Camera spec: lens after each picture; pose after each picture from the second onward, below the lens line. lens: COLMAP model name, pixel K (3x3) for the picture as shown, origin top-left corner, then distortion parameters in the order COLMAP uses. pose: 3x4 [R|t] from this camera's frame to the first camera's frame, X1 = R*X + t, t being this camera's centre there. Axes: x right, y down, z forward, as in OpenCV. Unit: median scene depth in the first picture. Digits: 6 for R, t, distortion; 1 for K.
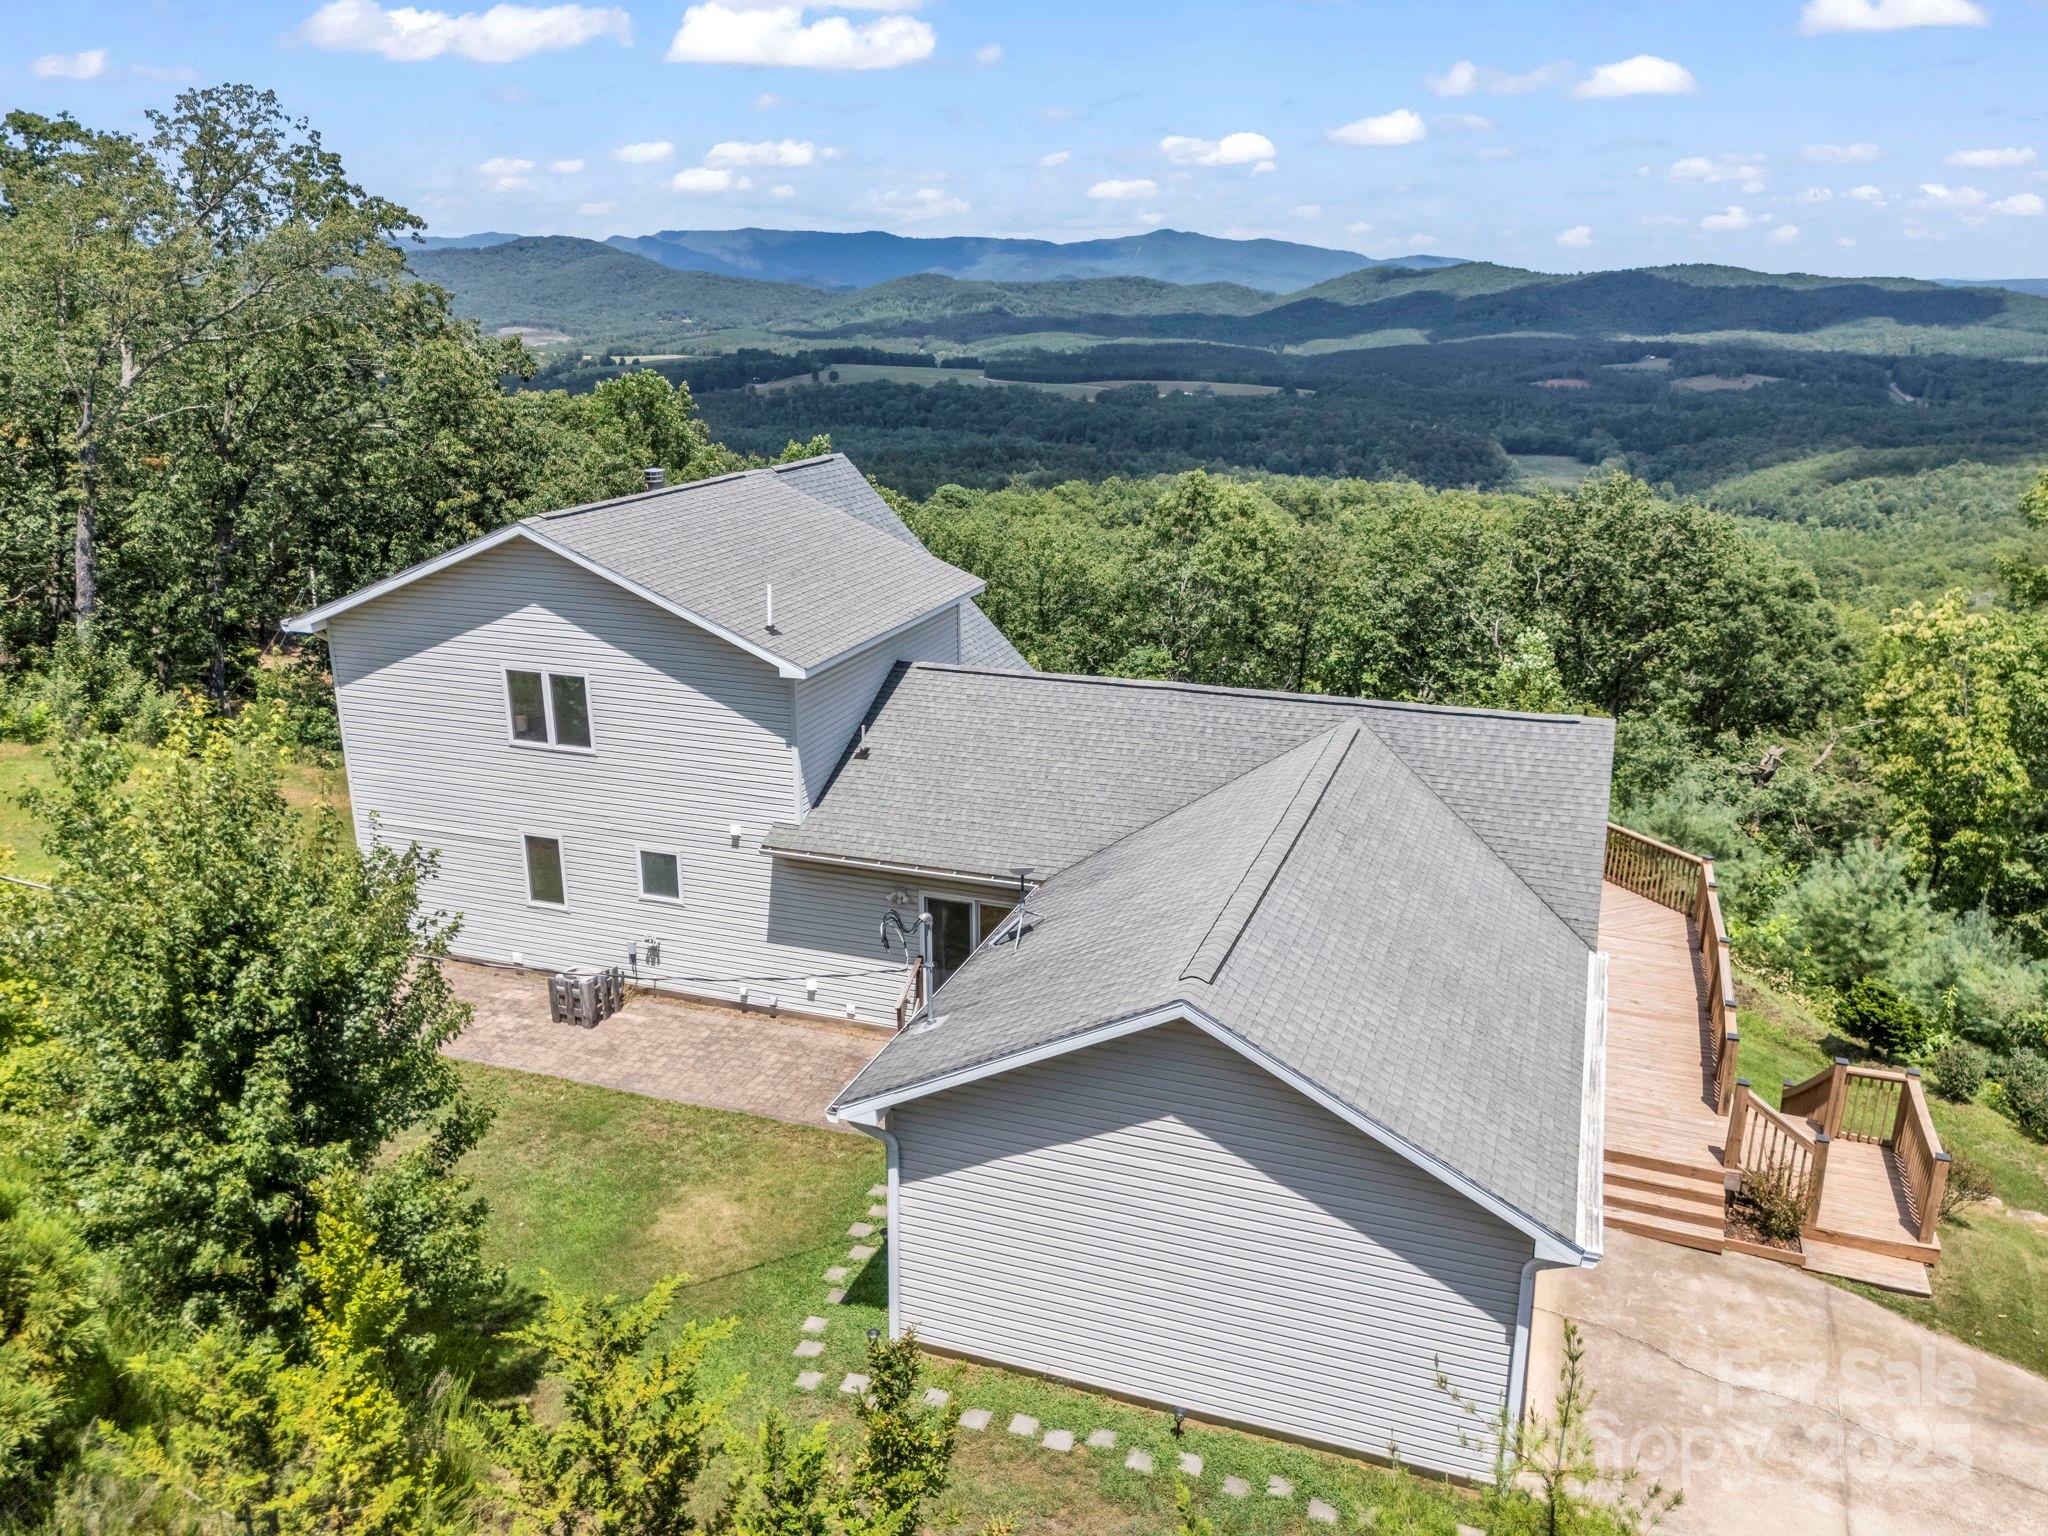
lens RADIAL K [[1504.4, 0, 1020.4], [0, 1504.4, 816.1], [0, 0, 1]] dist [0.023251, -0.001907]
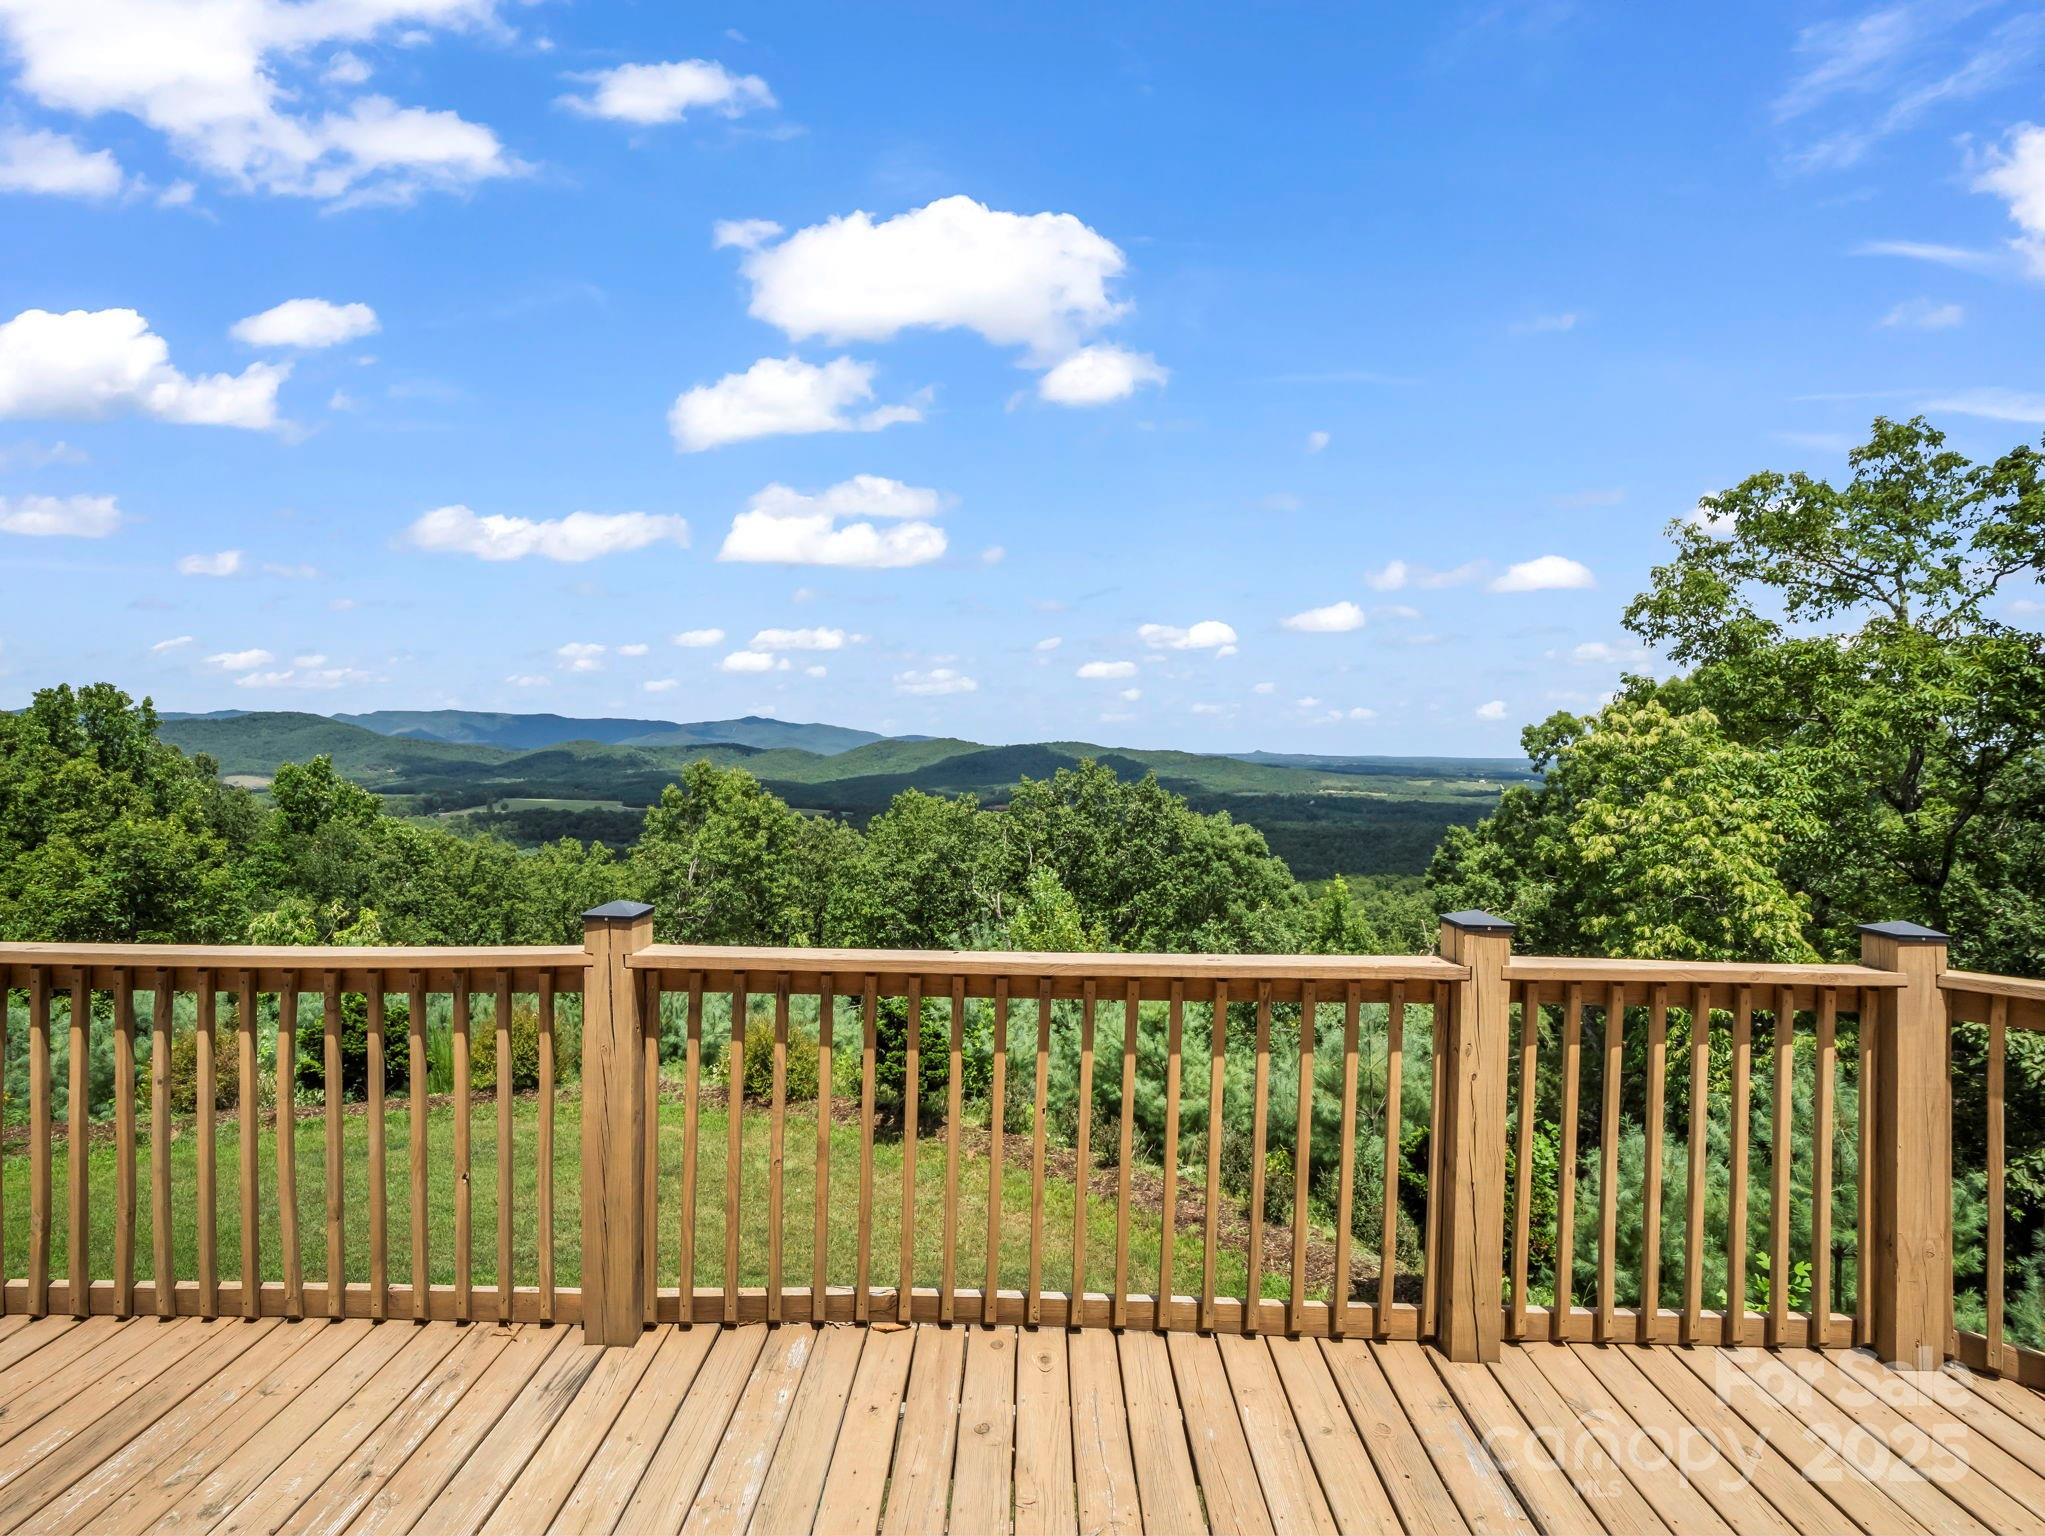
lens RADIAL K [[1007.3, 0, 1020.3], [0, 1007.3, 747.8], [0, 0, 1]] dist [0.001493, -0.011940]
pose [[0.939585, 0.011215, 0.342131, 0.093197], [0.104508, 0.942348, -0.317898, -0.001107], [-0.325971, 0.334448, 0.884244, 0.355518]]
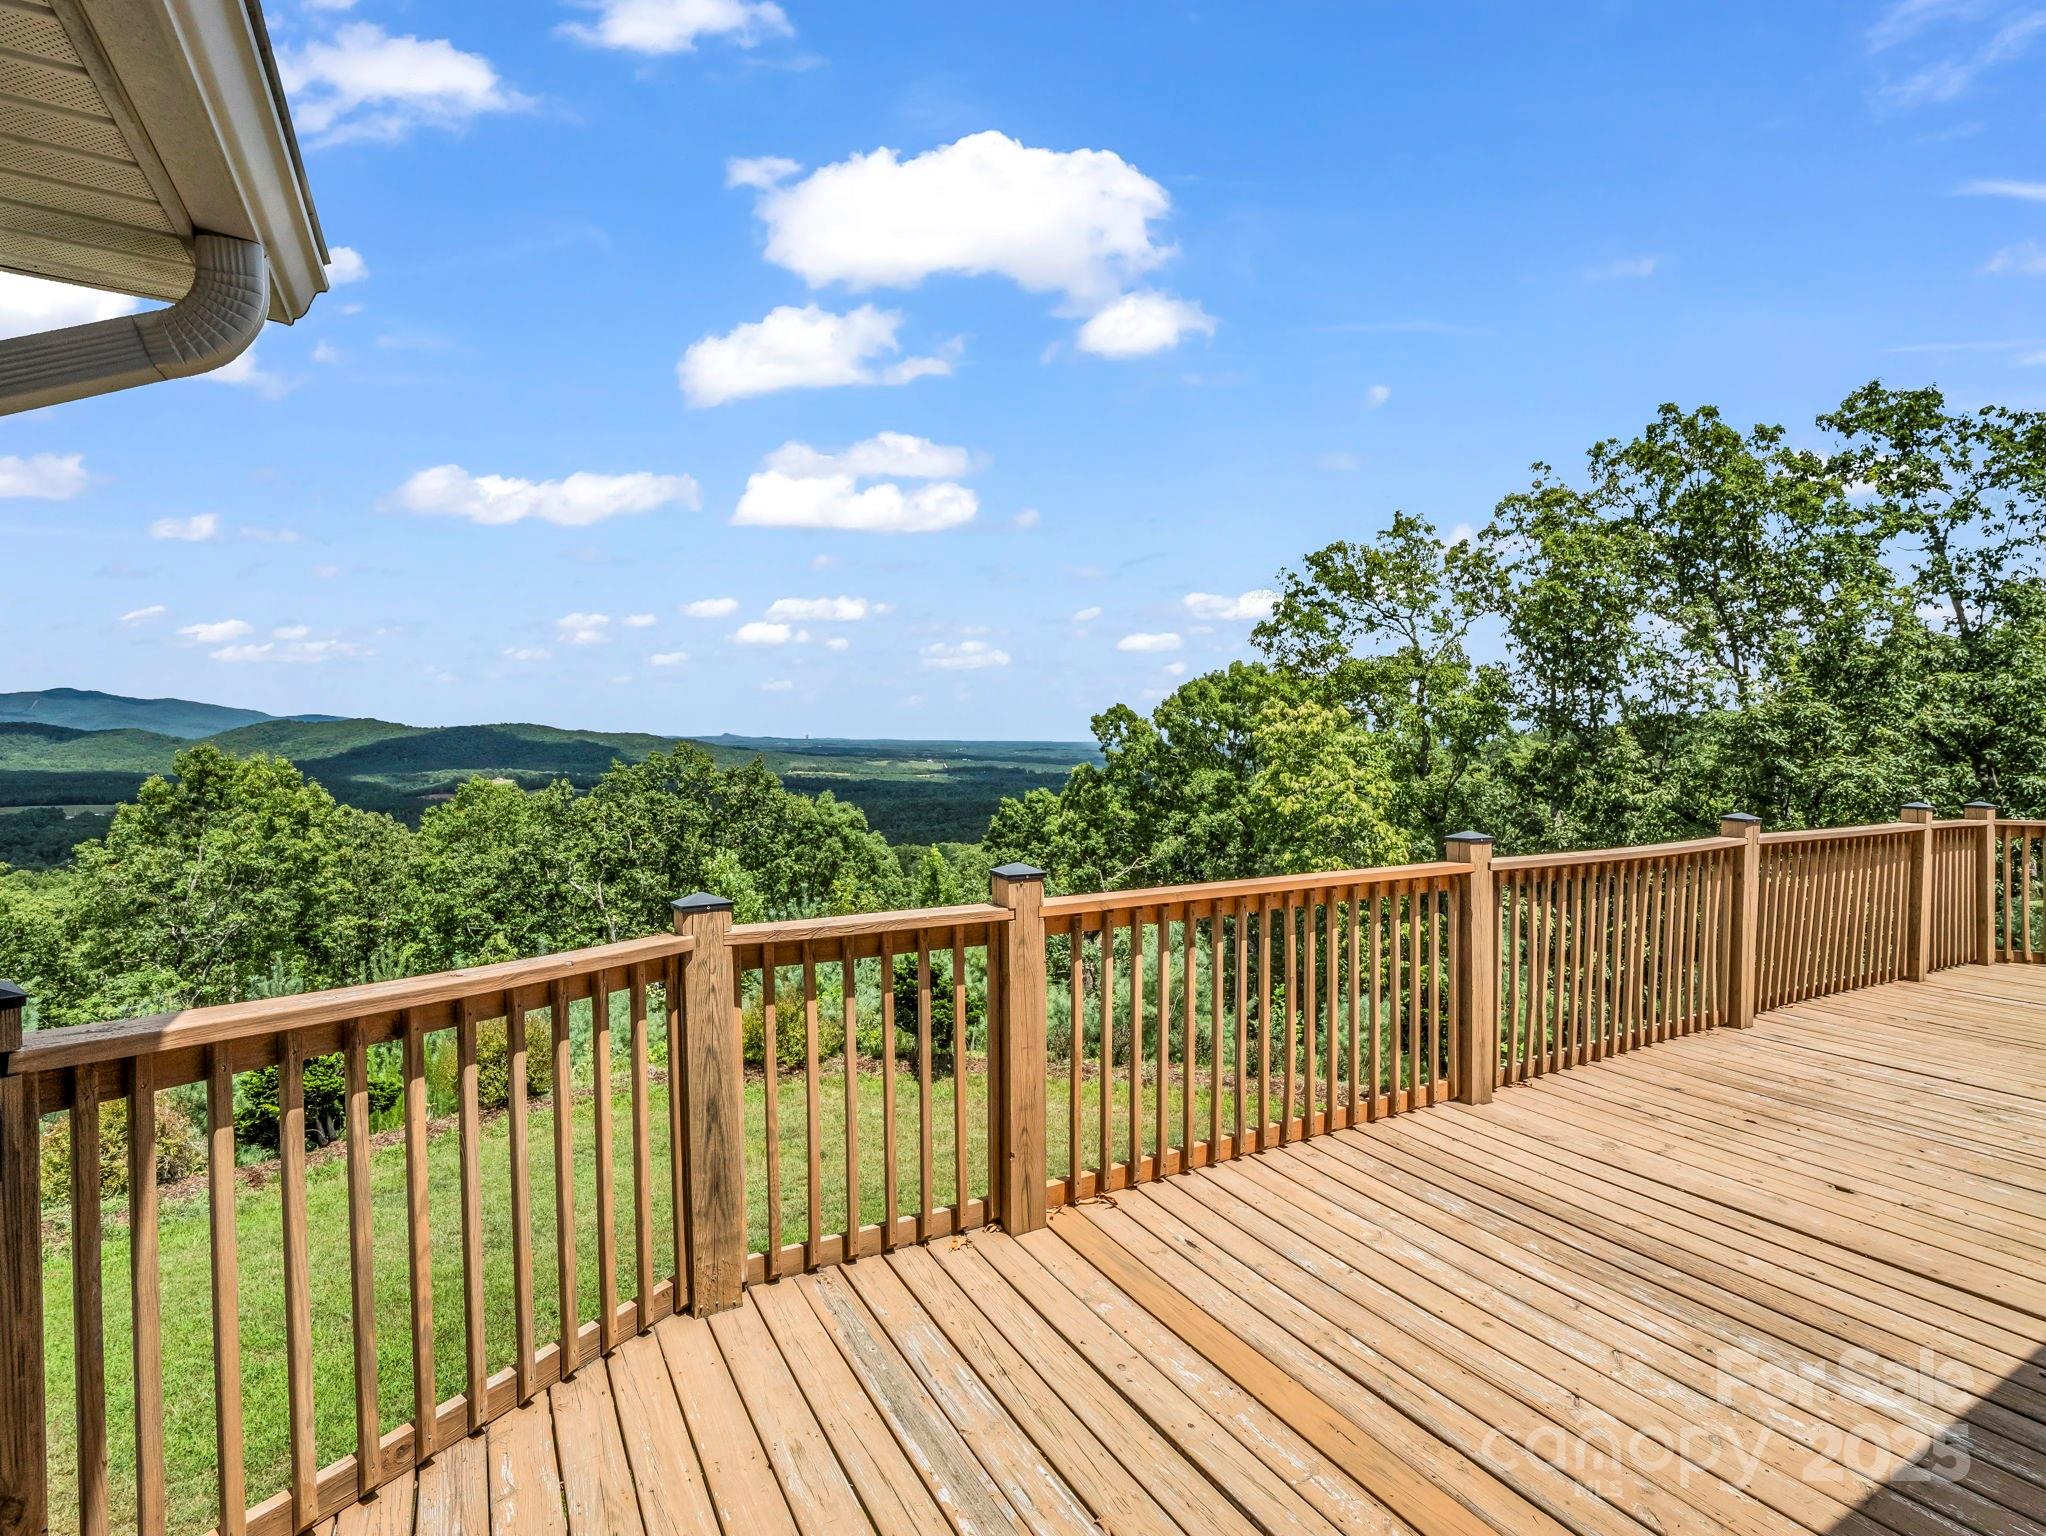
lens RADIAL K [[983.3, 0, 1017.9], [0, 983.3, 773.6], [0, 0, 1]] dist [-0.011391, -0.000856]
pose [[0.648368, -0.019763, 0.761071, 0.002880], [0.244965, 0.951918, -0.183970, -0.011473], [-0.720841, 0.305716, 0.622034, 0.386631]]
